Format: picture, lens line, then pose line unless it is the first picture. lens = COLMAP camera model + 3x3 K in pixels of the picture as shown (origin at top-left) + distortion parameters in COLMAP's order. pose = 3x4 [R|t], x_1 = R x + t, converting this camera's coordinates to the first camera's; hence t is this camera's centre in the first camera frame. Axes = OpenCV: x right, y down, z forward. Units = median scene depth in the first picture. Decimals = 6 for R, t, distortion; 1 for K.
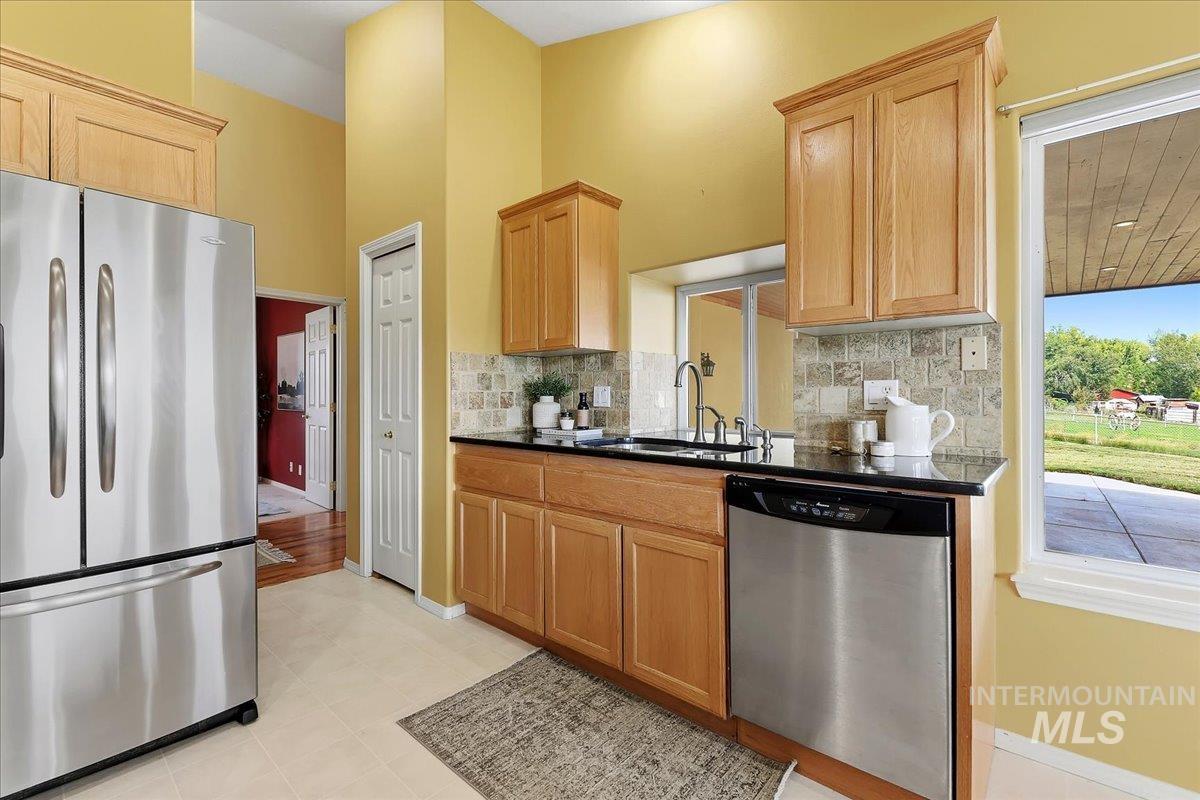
lens RADIAL K [[524.0, 0, 600.0], [0, 524.0, 400.0], [0, 0, 1]] dist [0.000771, 0.000144]
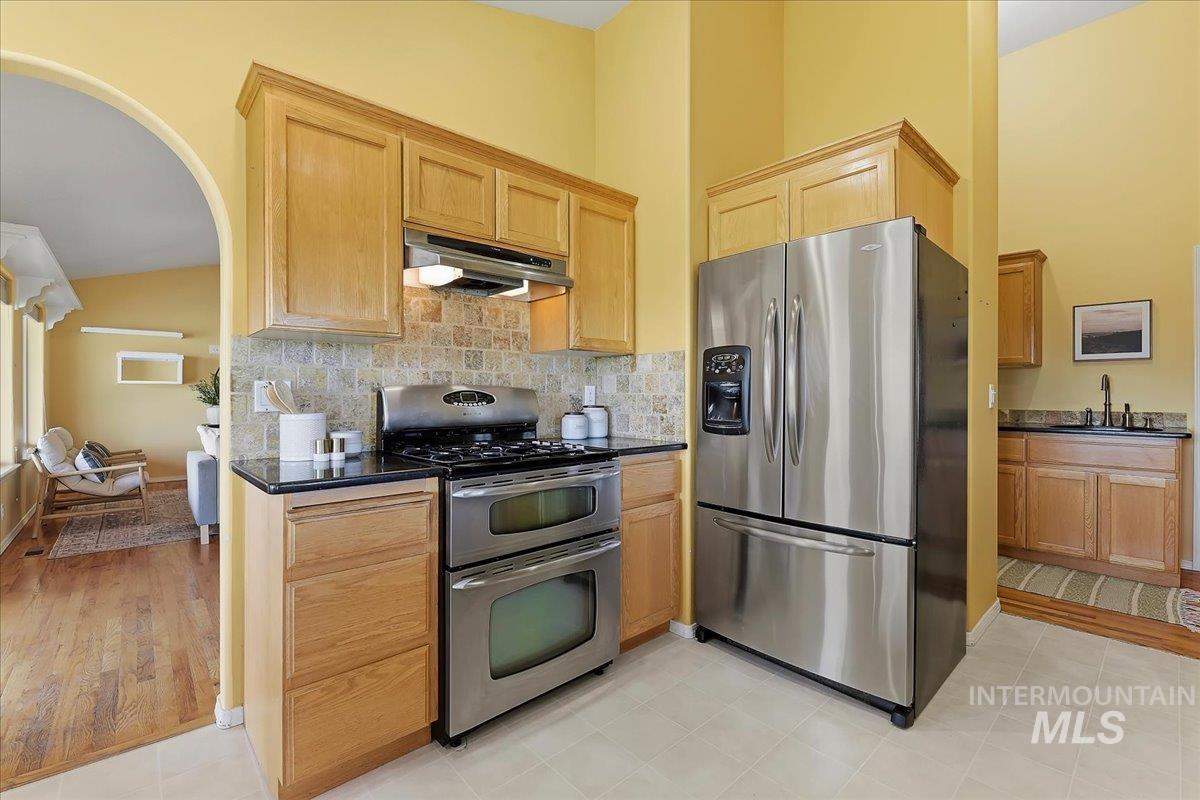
lens RADIAL K [[524.0, 0, 600.0], [0, 524.0, 400.0], [0, 0, 1]] dist [0.000771, 0.000144]
pose [[-0.099842, 0.004186, -0.994995, 0.360947], [-0.005821, 0.999972, 0.004791, 0.003847], [0.994986, 0.006271, -0.099814, 0.540323]]
